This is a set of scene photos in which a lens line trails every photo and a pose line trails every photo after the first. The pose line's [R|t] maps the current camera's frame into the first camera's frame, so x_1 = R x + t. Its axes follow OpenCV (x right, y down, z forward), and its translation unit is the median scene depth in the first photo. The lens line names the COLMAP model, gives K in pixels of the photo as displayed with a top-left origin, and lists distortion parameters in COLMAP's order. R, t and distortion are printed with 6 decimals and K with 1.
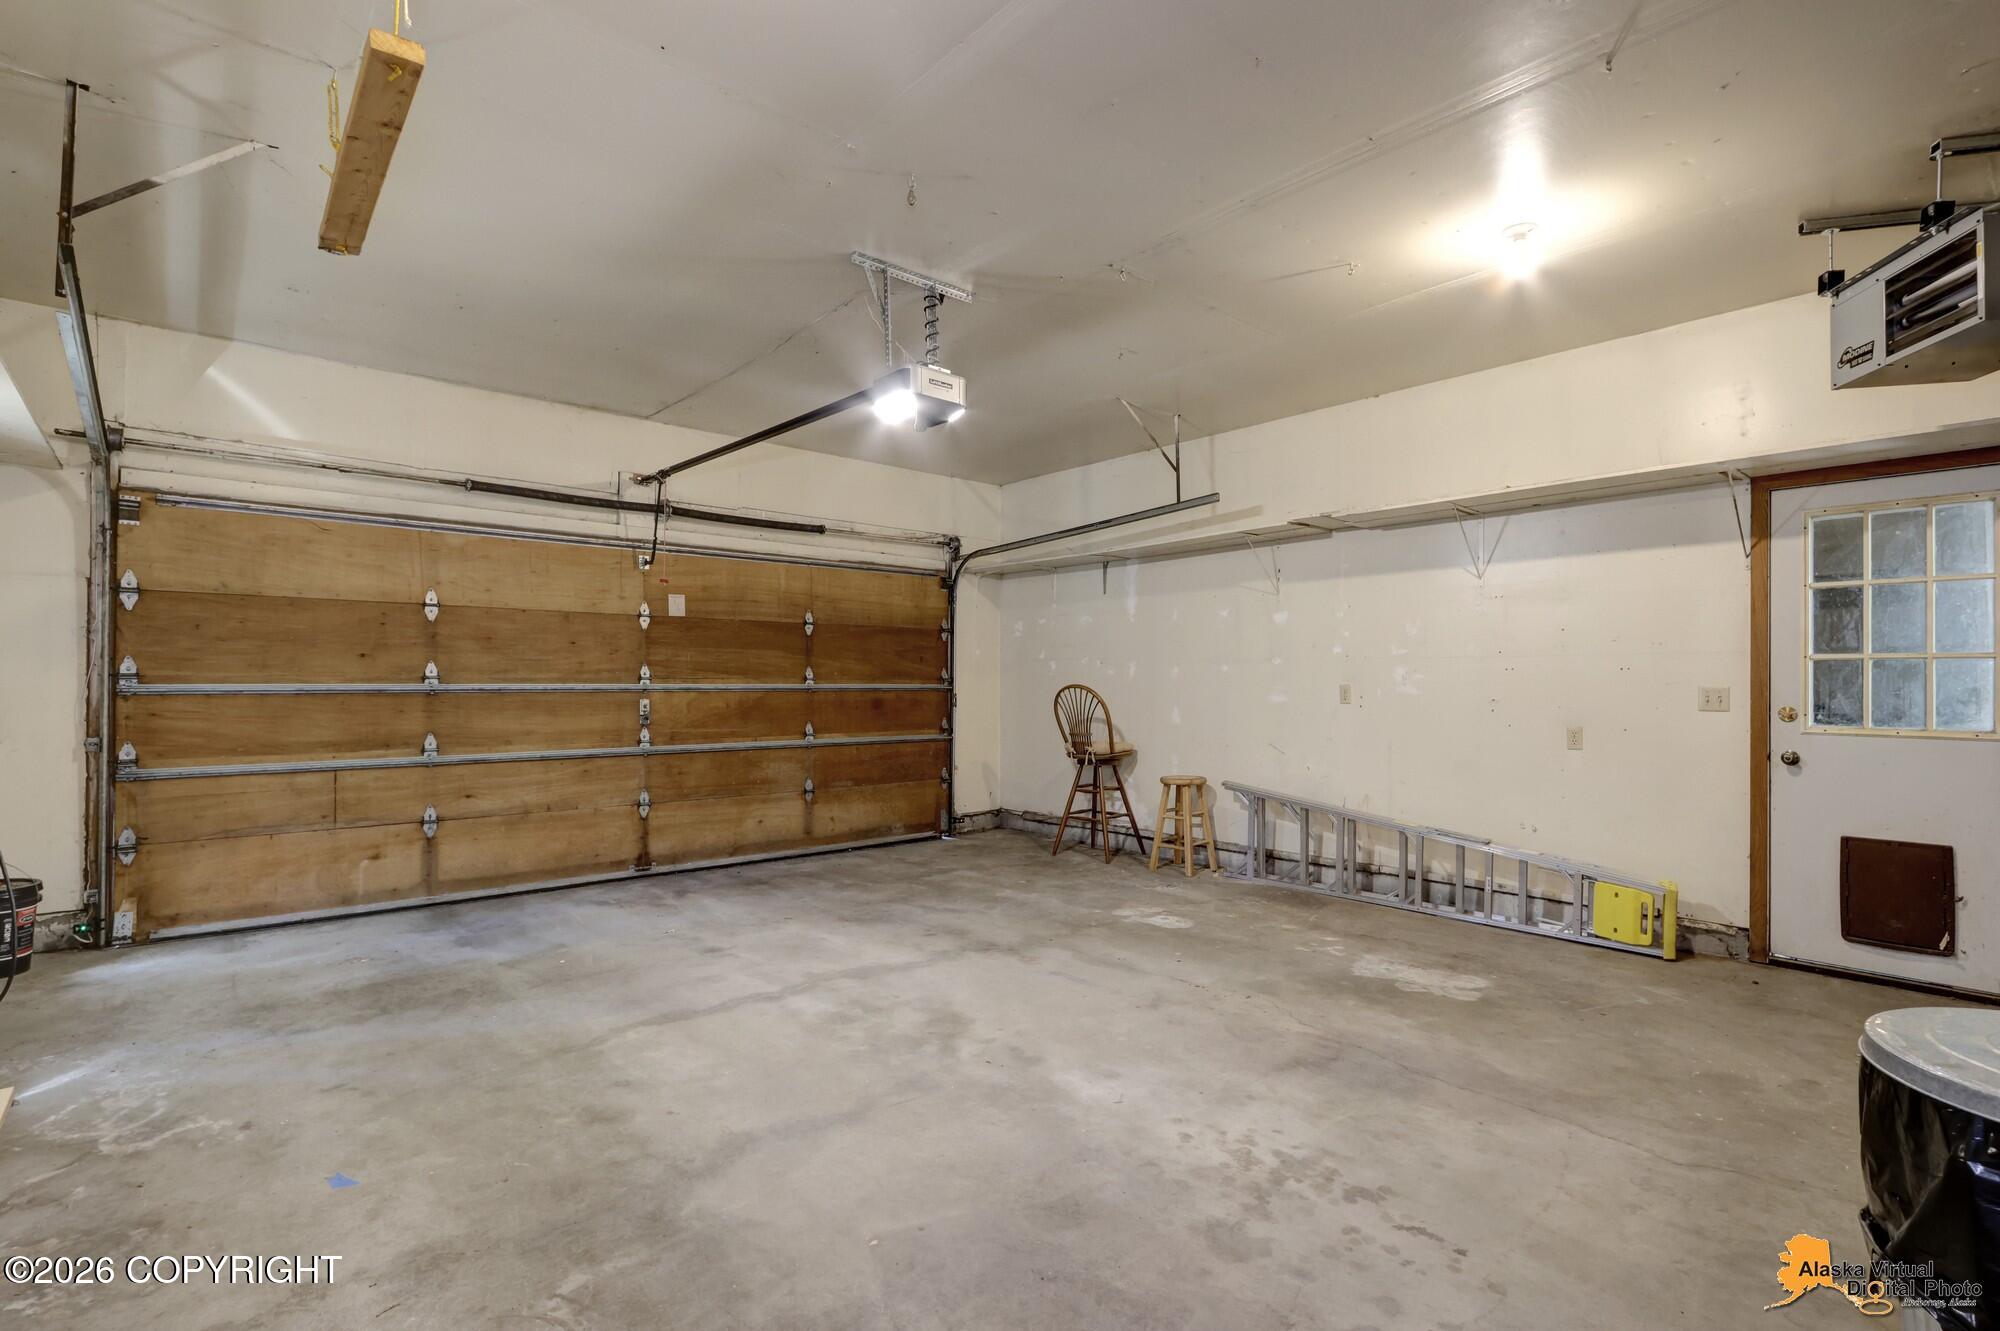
lens RADIAL K [[956.0, 0, 1003.4], [0, 956.0, 673.8], [0, 0, 1]] dist [-0.000486, 0.000115]
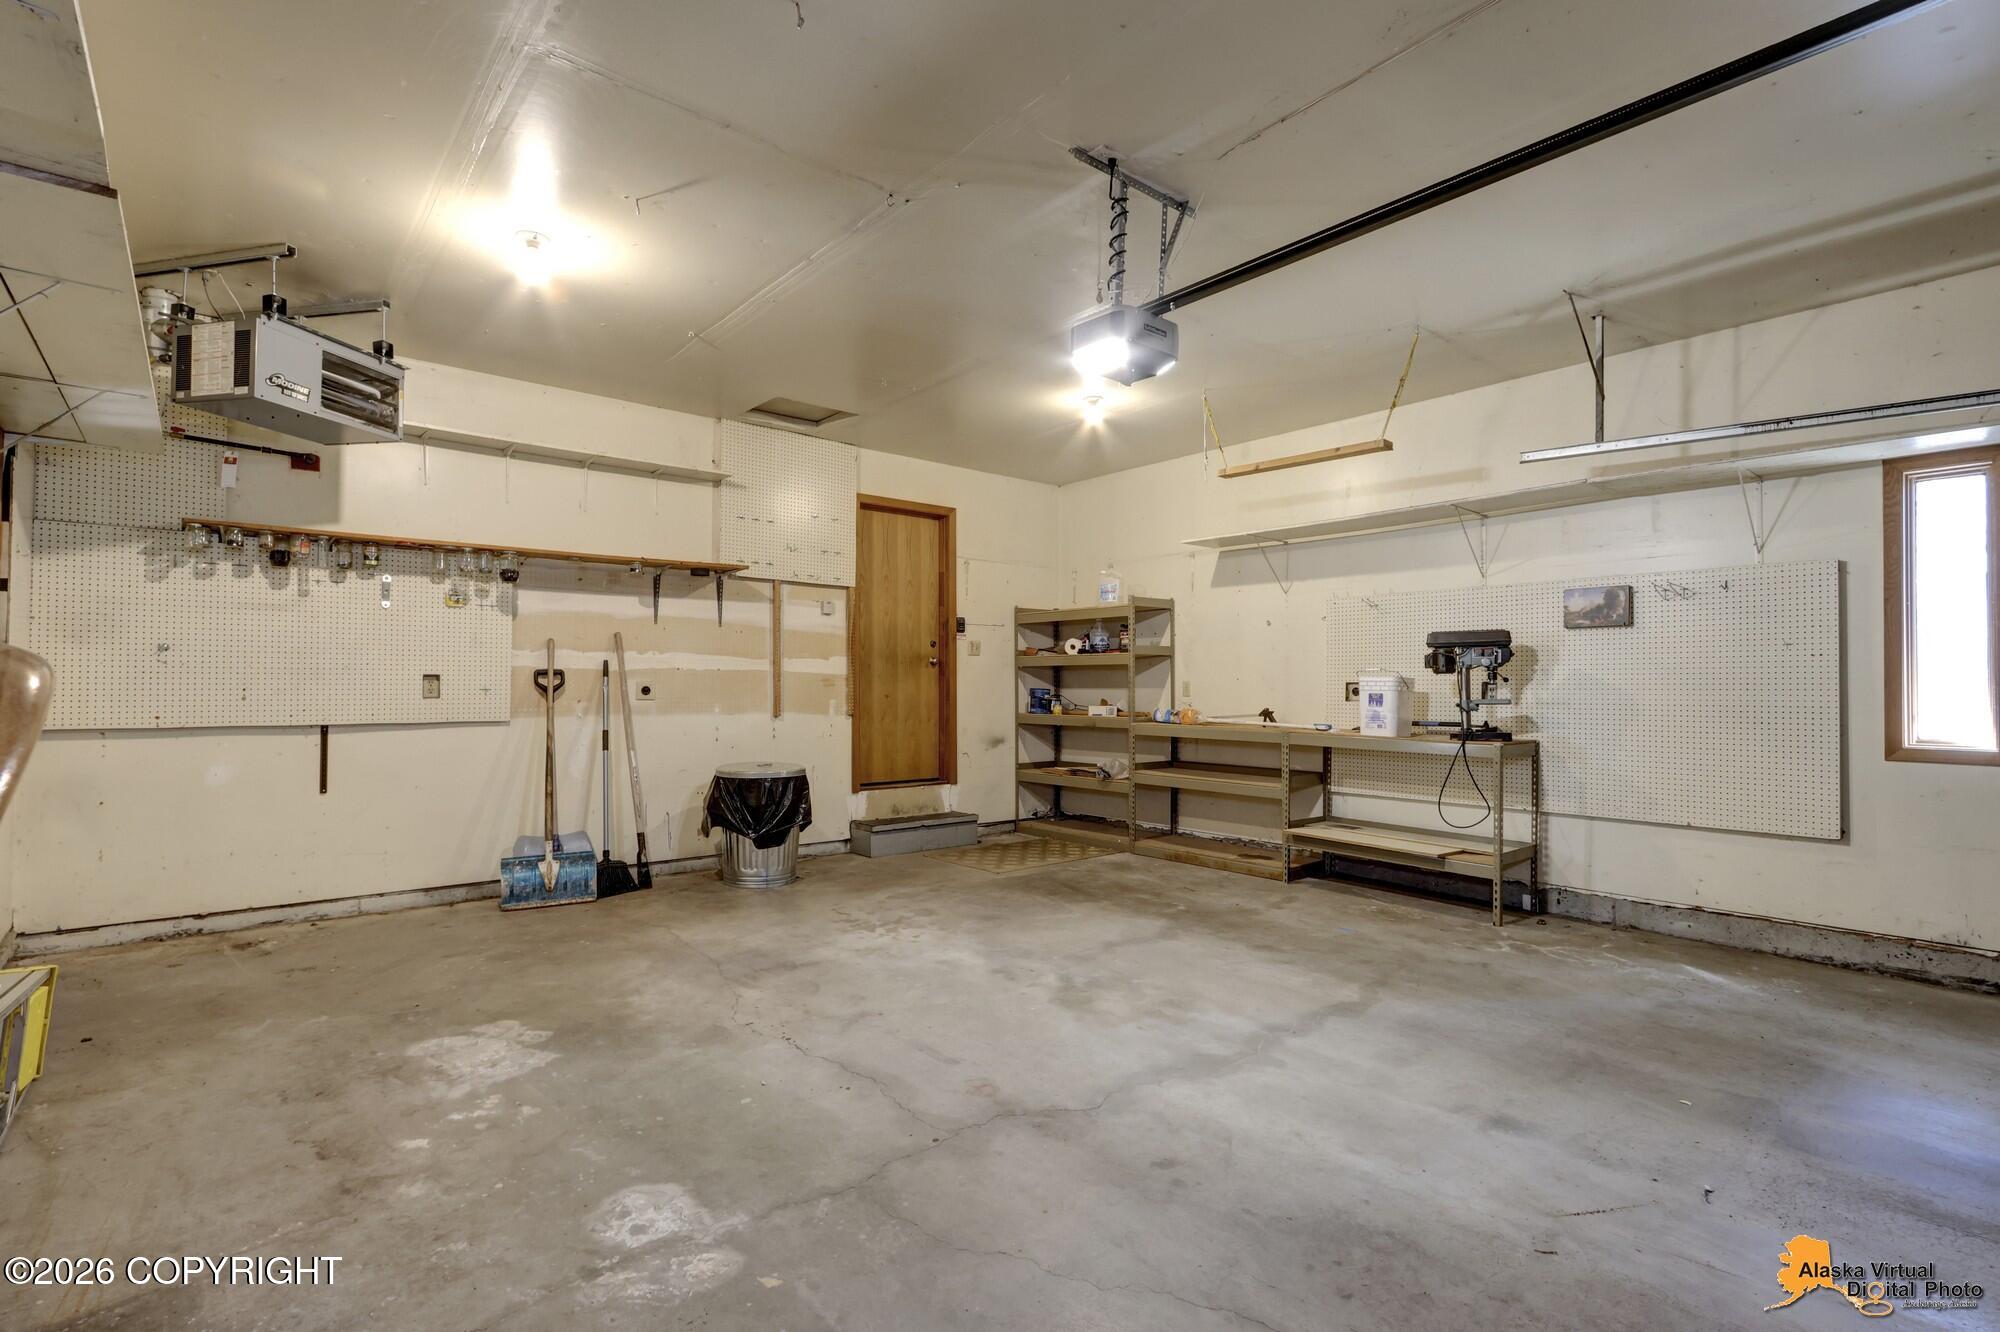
lens RADIAL K [[956.0, 0, 996.8], [0, 956.0, 672.8], [0, 0, 1]] dist [-0.000486, 0.000115]
pose [[-0.999710, -0.010320, 0.021742, 0.007063], [-0.010770, 0.999728, -0.020663, 0.025386], [-0.021523, -0.020891, -0.999550, 2.043129]]
